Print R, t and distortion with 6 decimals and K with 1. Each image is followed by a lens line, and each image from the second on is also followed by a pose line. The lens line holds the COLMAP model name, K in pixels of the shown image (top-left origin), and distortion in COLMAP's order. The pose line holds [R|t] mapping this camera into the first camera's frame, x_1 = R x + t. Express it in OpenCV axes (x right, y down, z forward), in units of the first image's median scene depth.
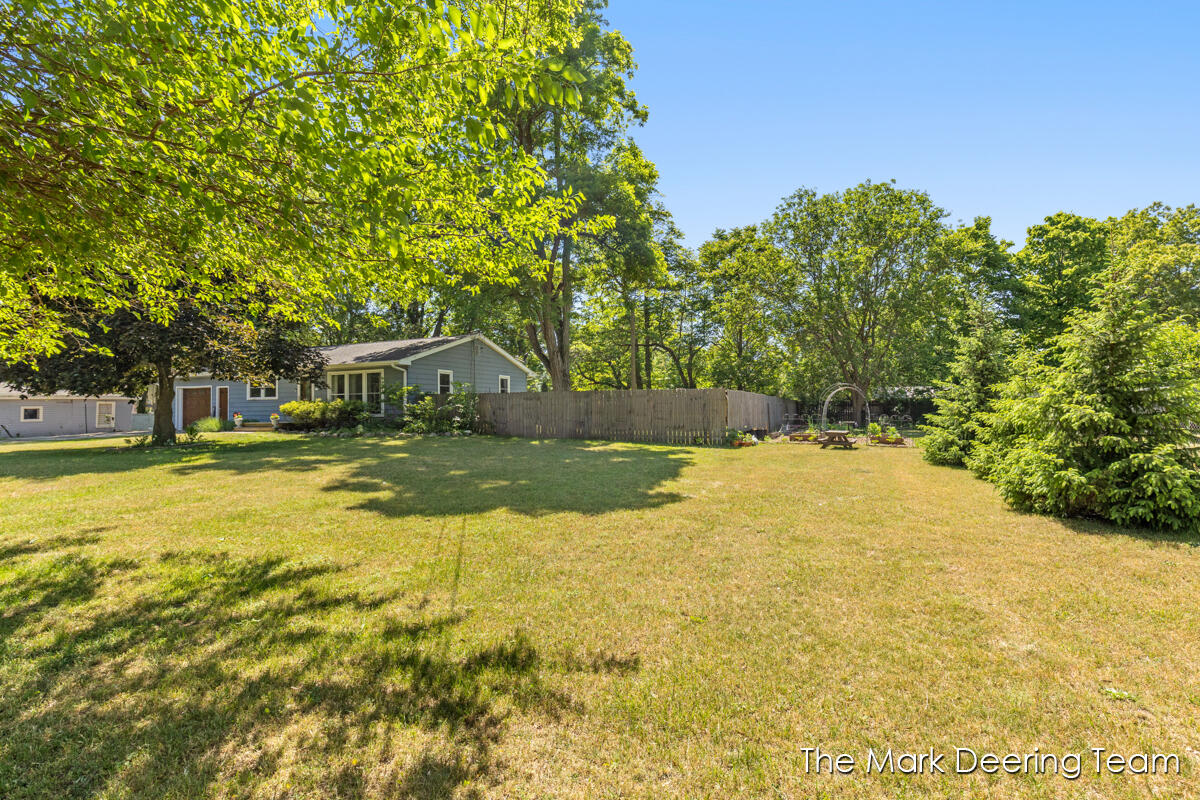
lens RADIAL K [[566.7, 0, 606.4], [0, 566.7, 405.2], [0, 0, 1]] dist [0.003164, 0.002055]
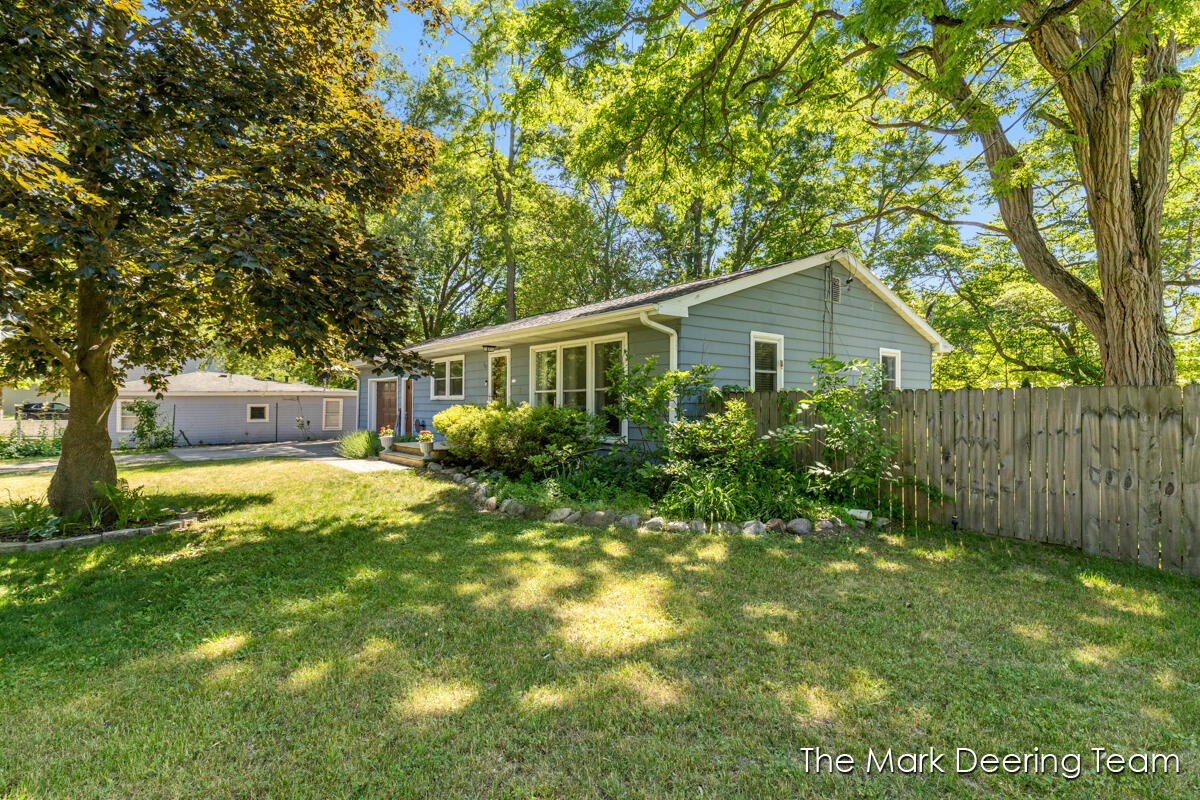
lens RADIAL K [[641.1, 0, 602.4], [0, 641.1, 401.5], [0, 0, 1]] dist [-0.001166, -0.000018]
pose [[0.893007, 0.009280, -0.449947, -0.190217], [-0.008358, 0.999957, 0.004035, -0.013775], [0.449965, 0.000157, 0.893046, 0.555827]]
